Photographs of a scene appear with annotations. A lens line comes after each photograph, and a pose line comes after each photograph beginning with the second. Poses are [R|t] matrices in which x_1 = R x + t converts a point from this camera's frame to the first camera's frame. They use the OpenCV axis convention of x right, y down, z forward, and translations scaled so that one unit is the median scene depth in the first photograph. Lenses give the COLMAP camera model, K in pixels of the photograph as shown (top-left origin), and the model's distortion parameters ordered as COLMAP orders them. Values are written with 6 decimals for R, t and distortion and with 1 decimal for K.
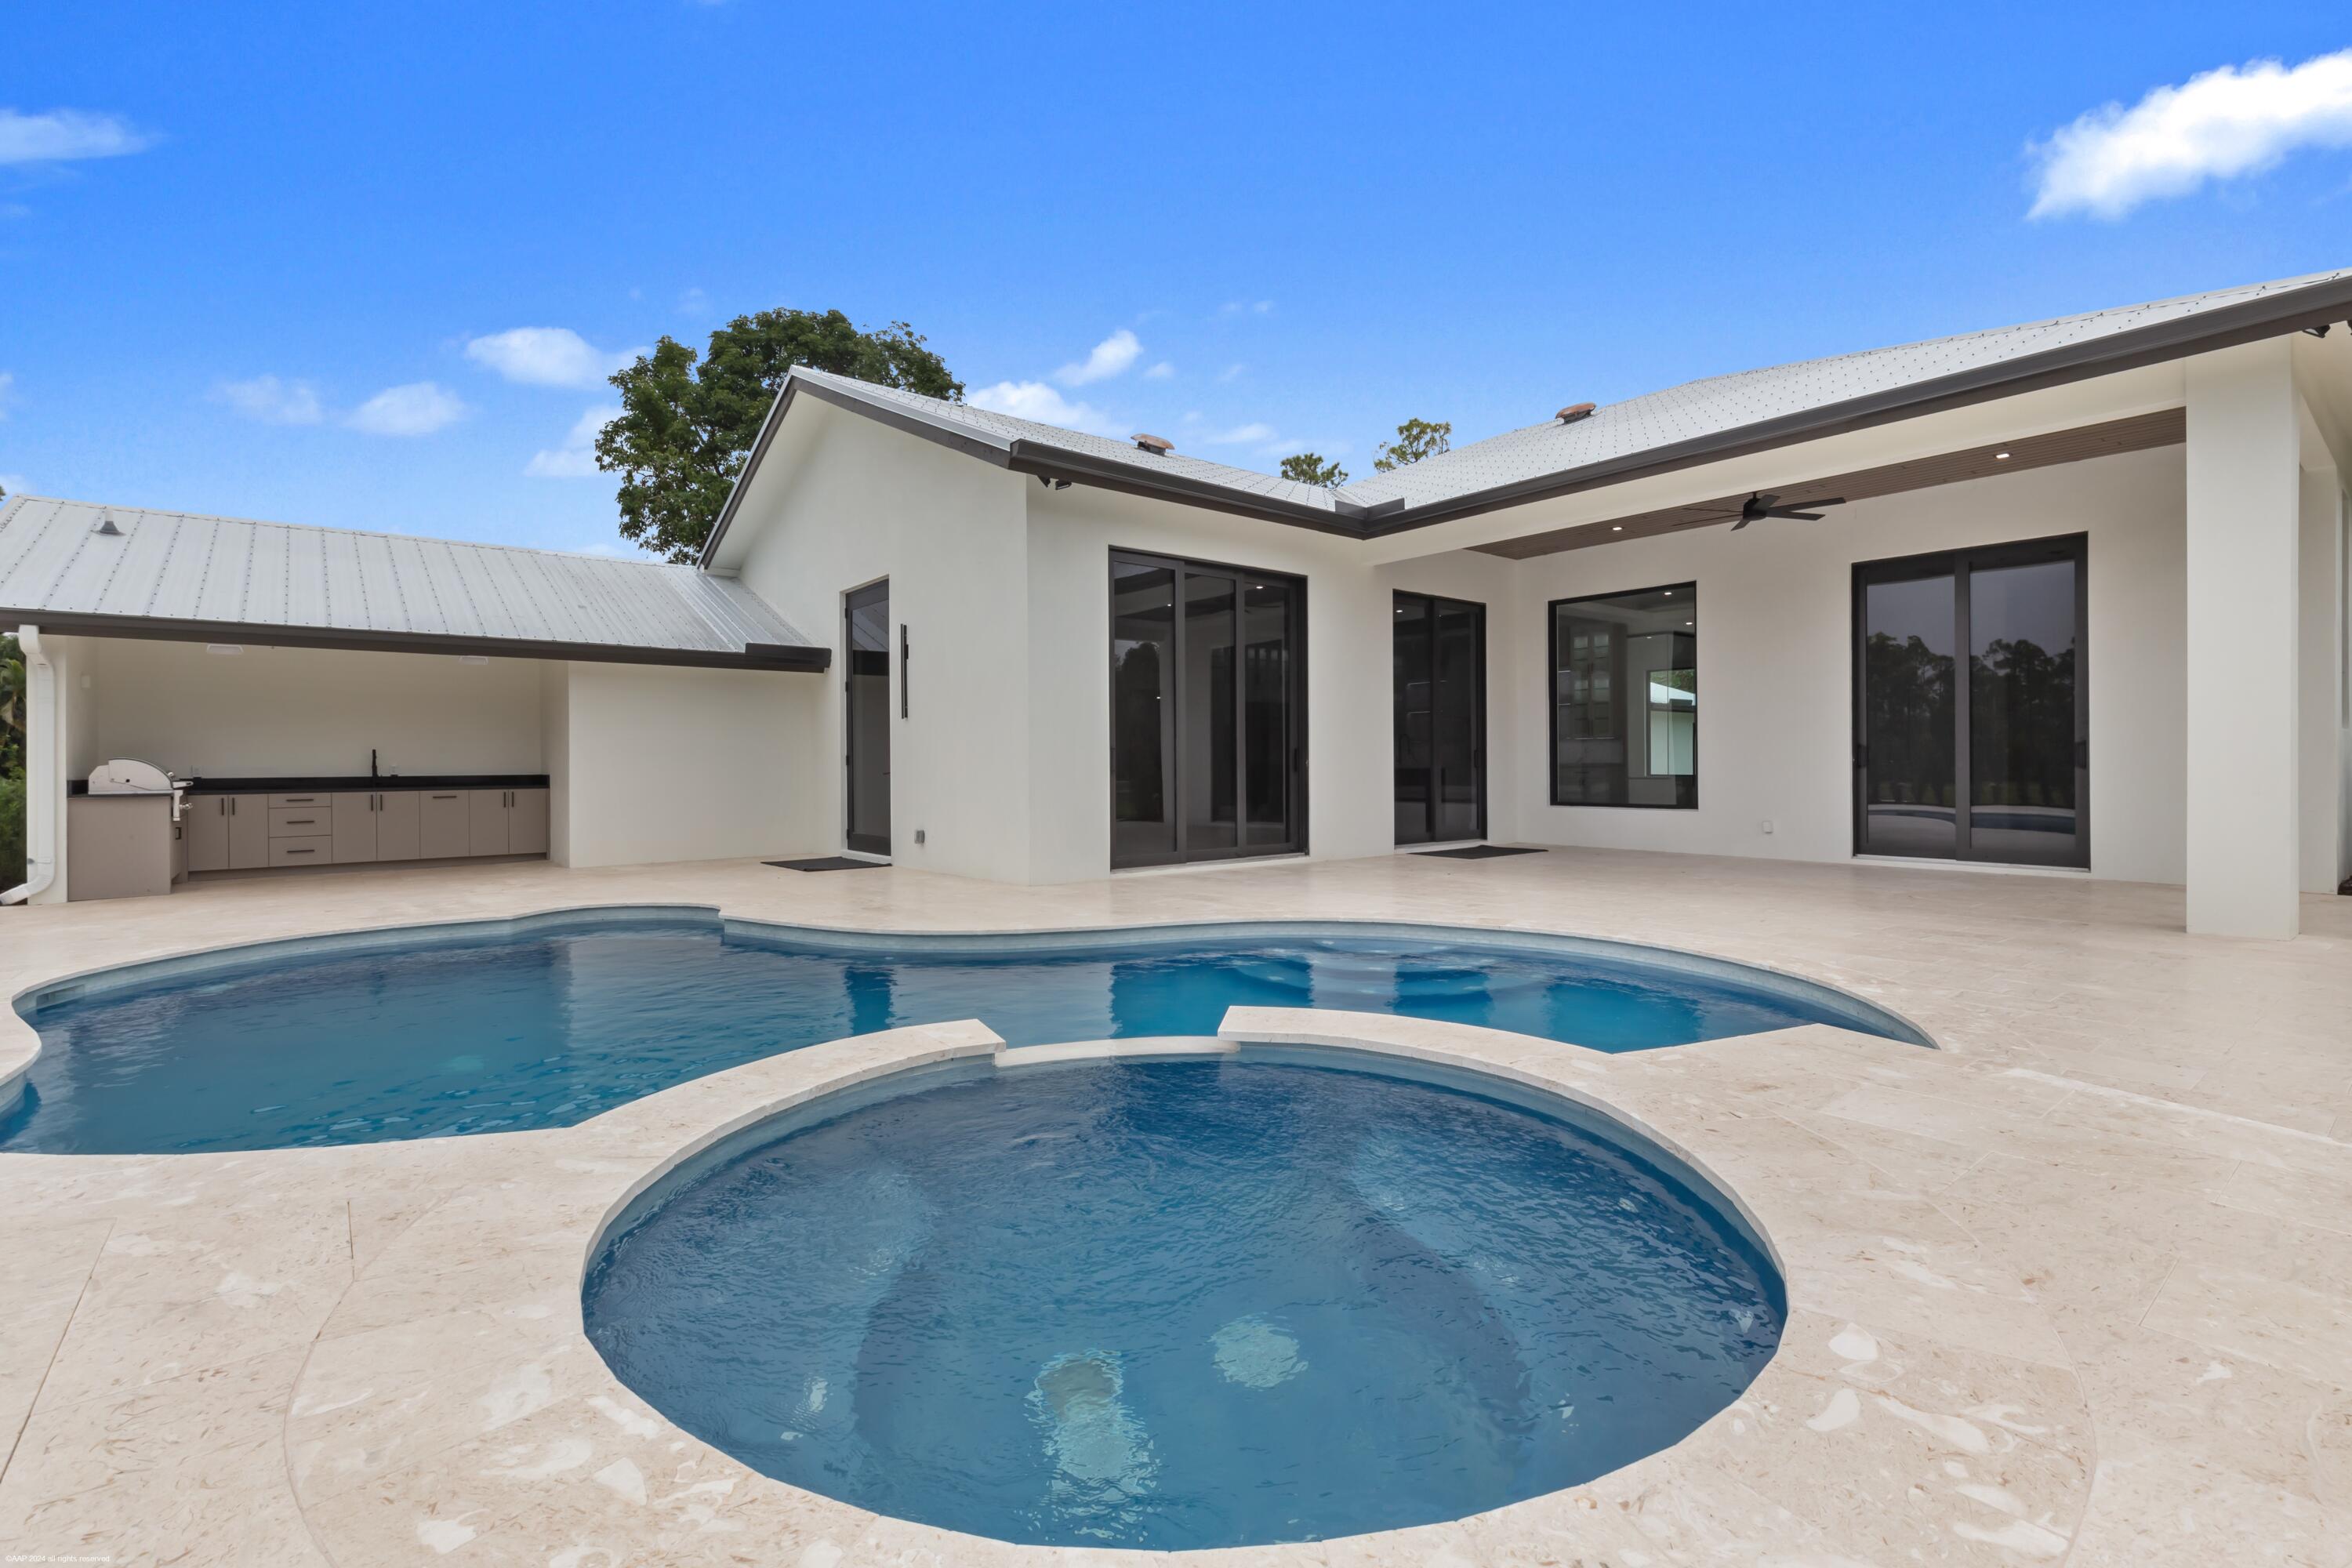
lens RADIAL K [[1066.4, 0, 1192.2], [0, 1066.4, 780.3], [0, 0, 1]] dist [-0.022051, 0.008644]
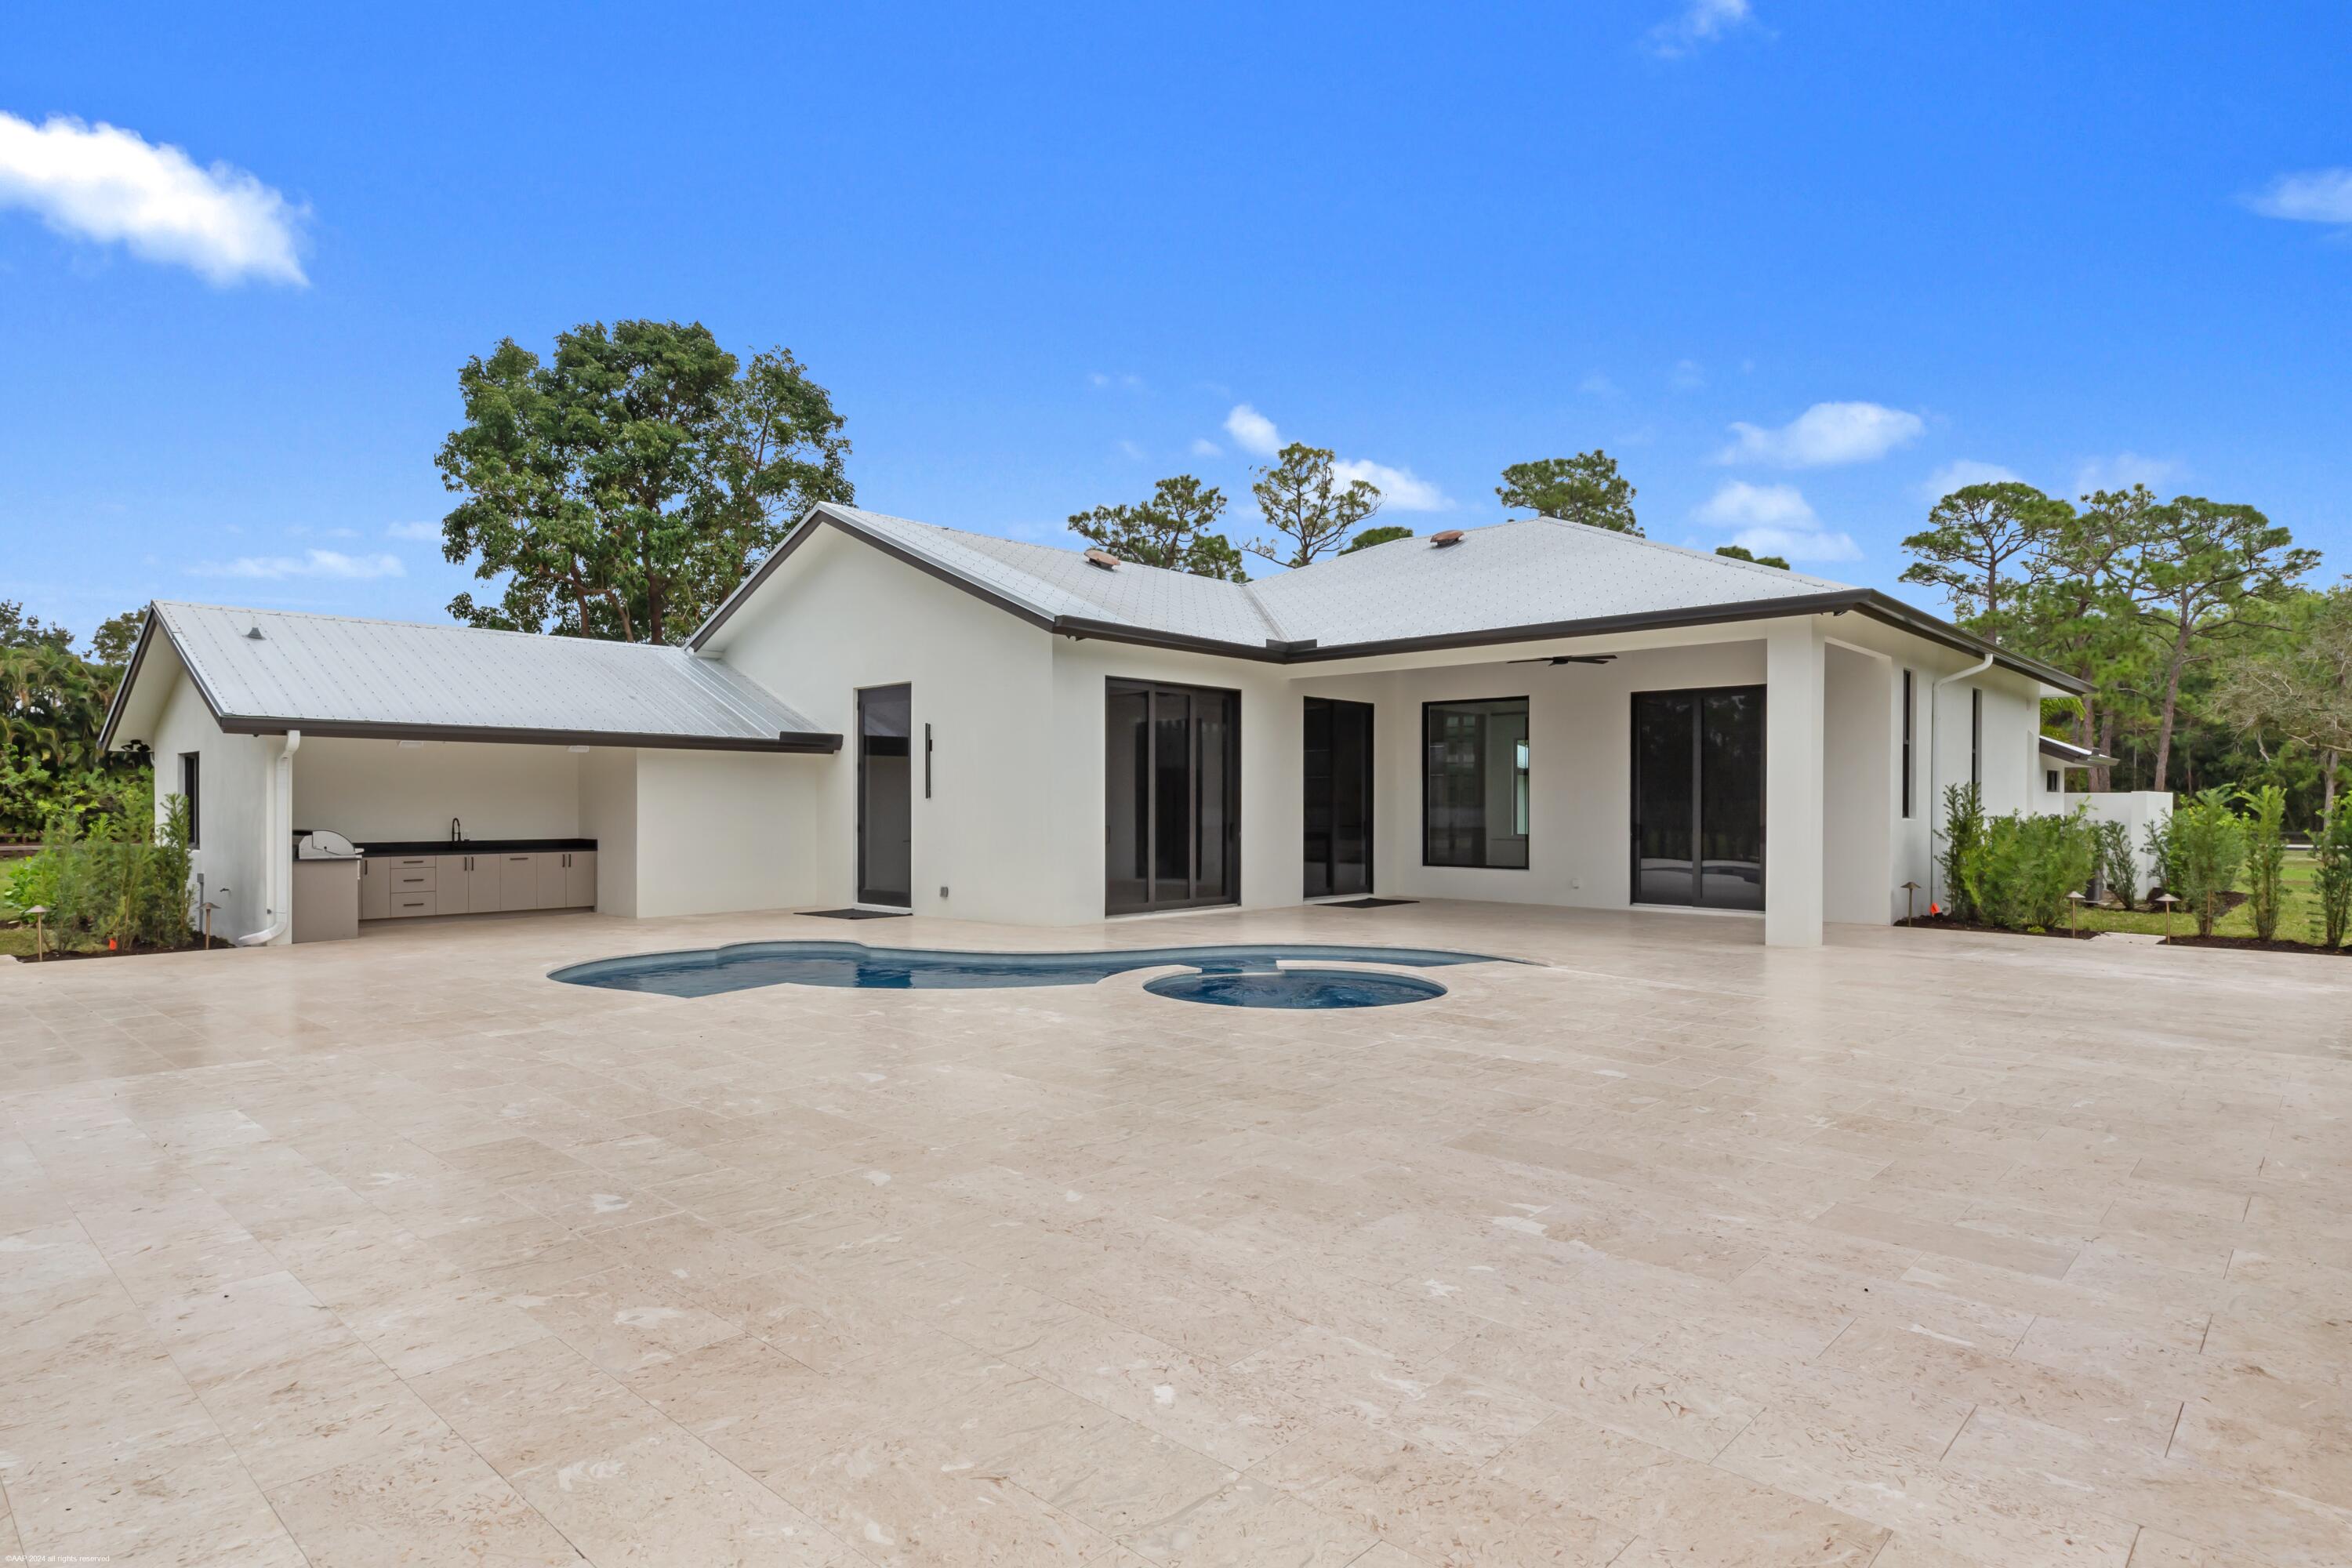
lens RADIAL K [[1329.1, 0, 1279.0], [0, 1329.1, 789.9], [0, 0, 1]] dist [-0.062334, 0.000201]
pose [[0.979074, 0.012169, 0.203142, -0.163471], [-0.007752, 0.999716, -0.022521, -0.032362], [-0.203359, 0.020475, 0.978890, -0.551364]]
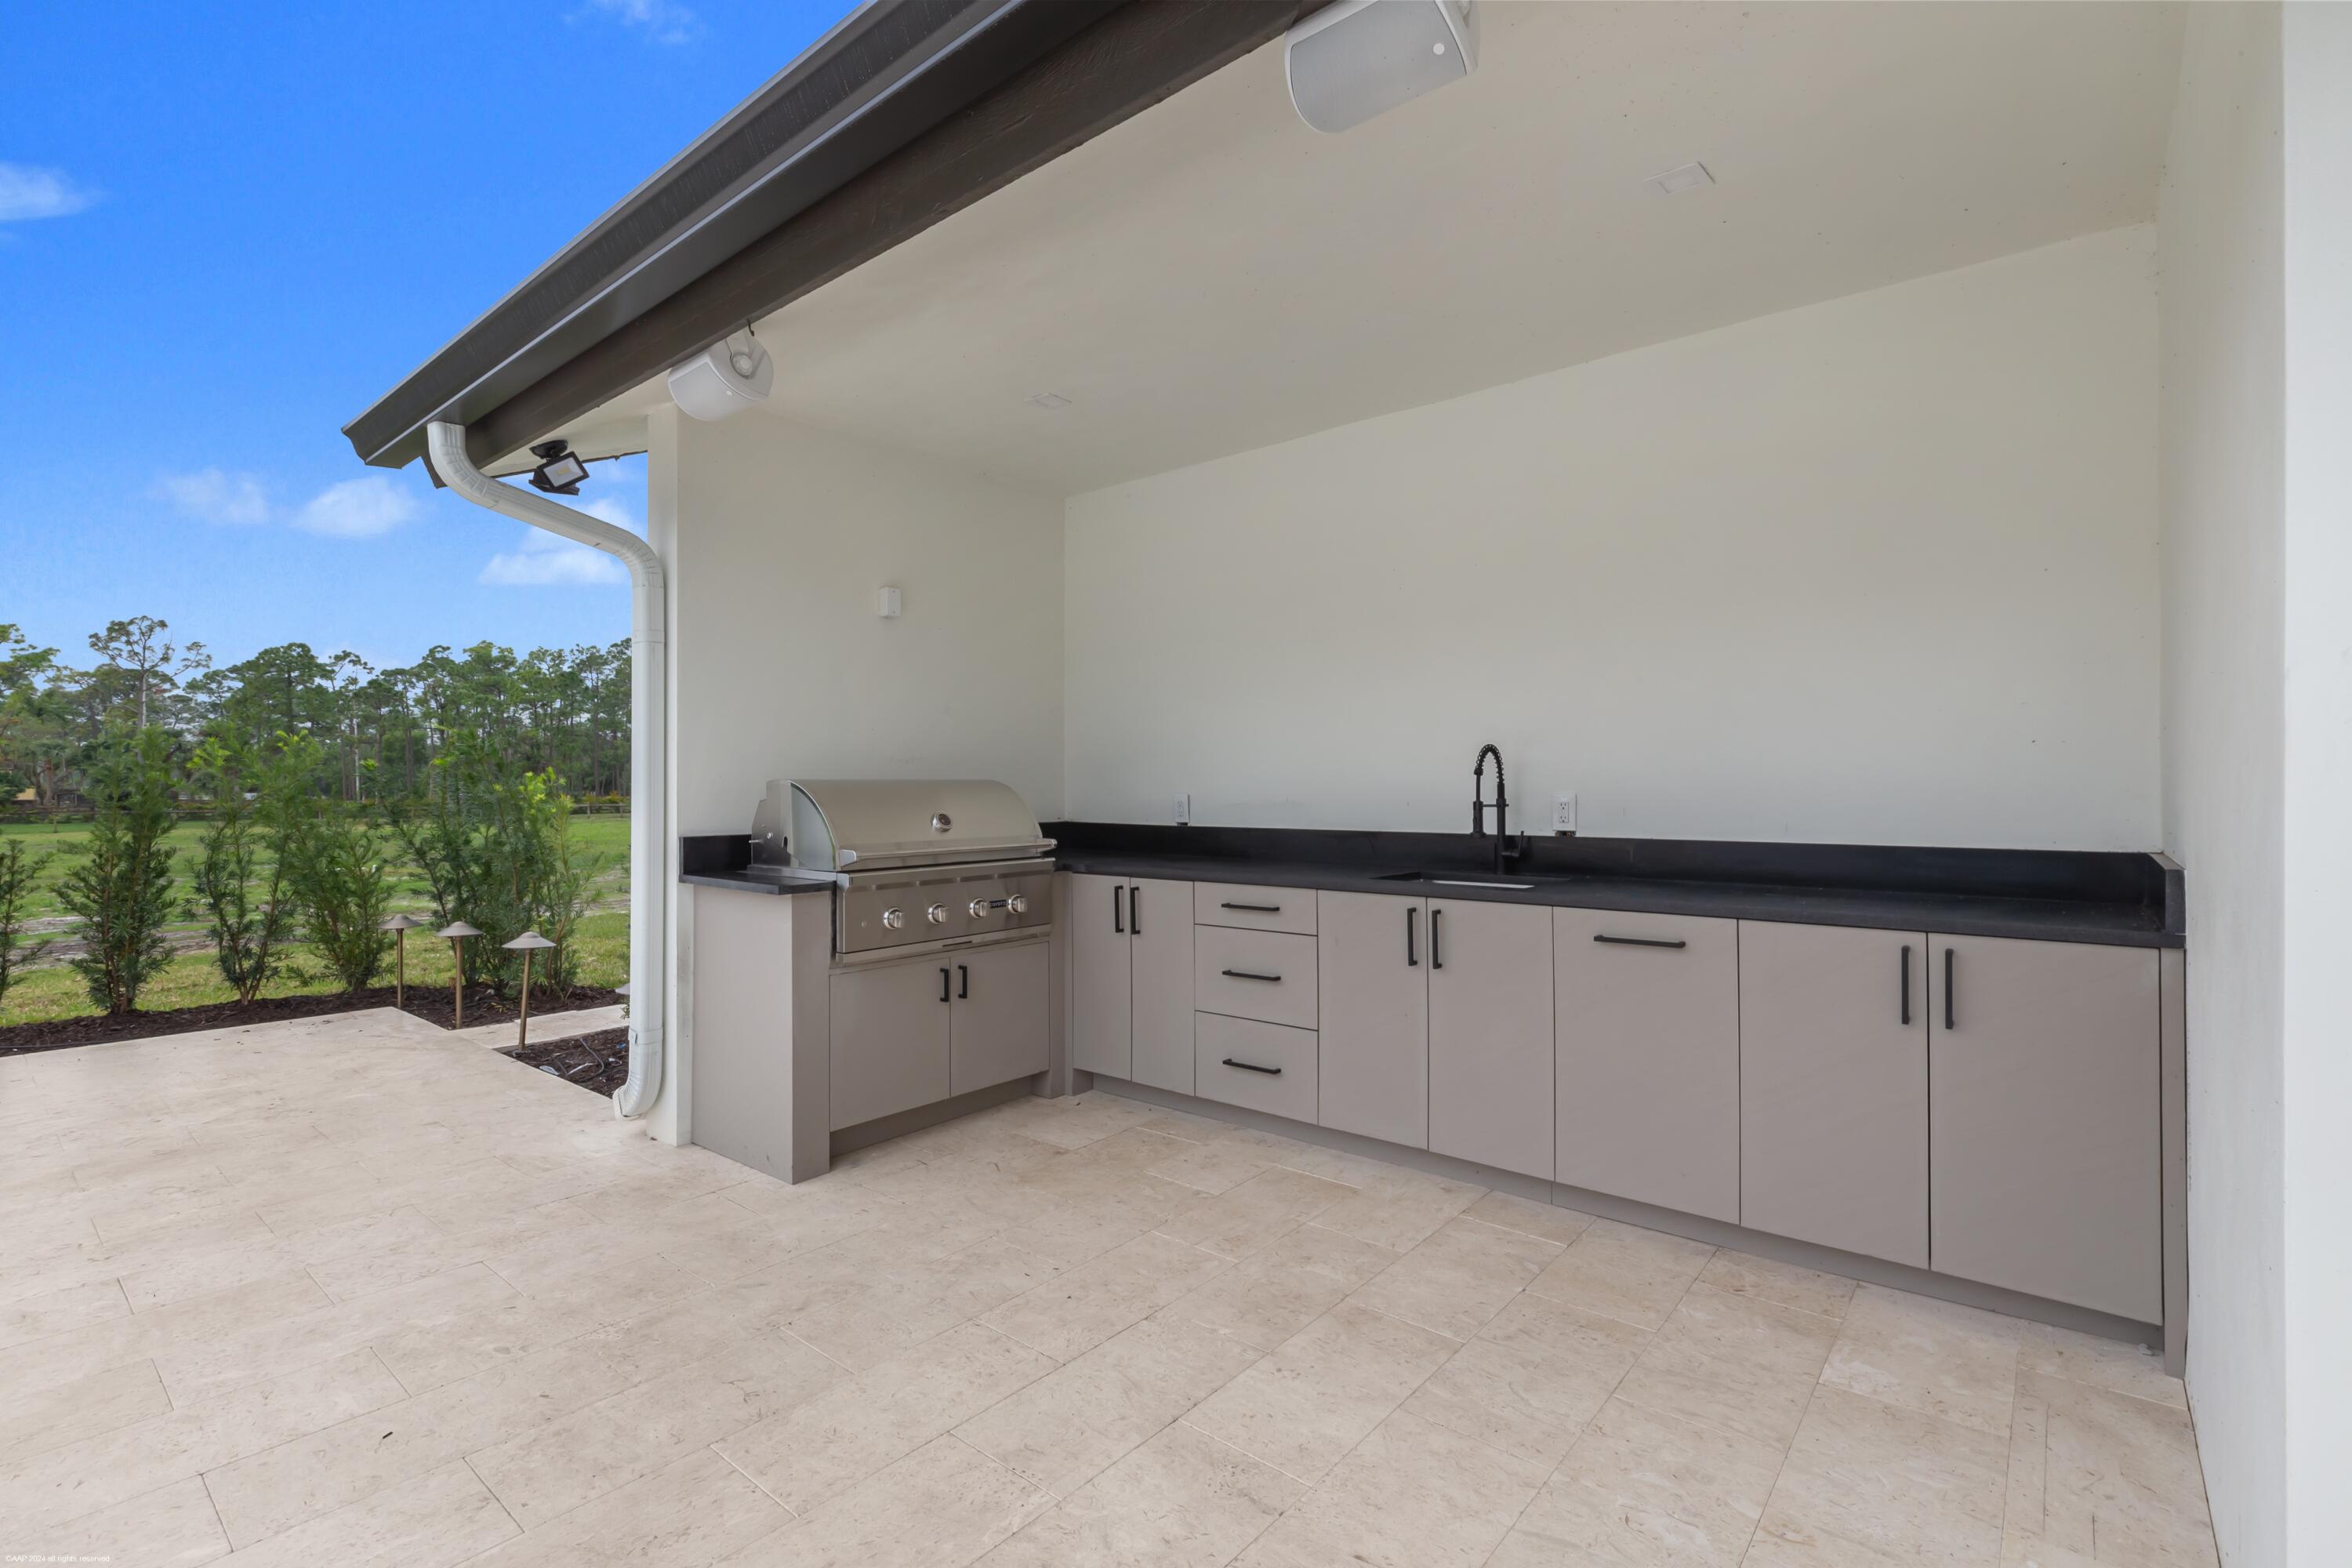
lens RADIAL K [[1066.4, 0, 1192.2], [0, 1066.4, 780.3], [0, 0, 1]] dist [-0.022051, 0.008644]
pose [[0.187716, -0.003499, -0.982217, -0.469807], [-0.020351, 0.999765, -0.007451, -0.014225], [0.982013, 0.021388, 0.187600, 0.808303]]
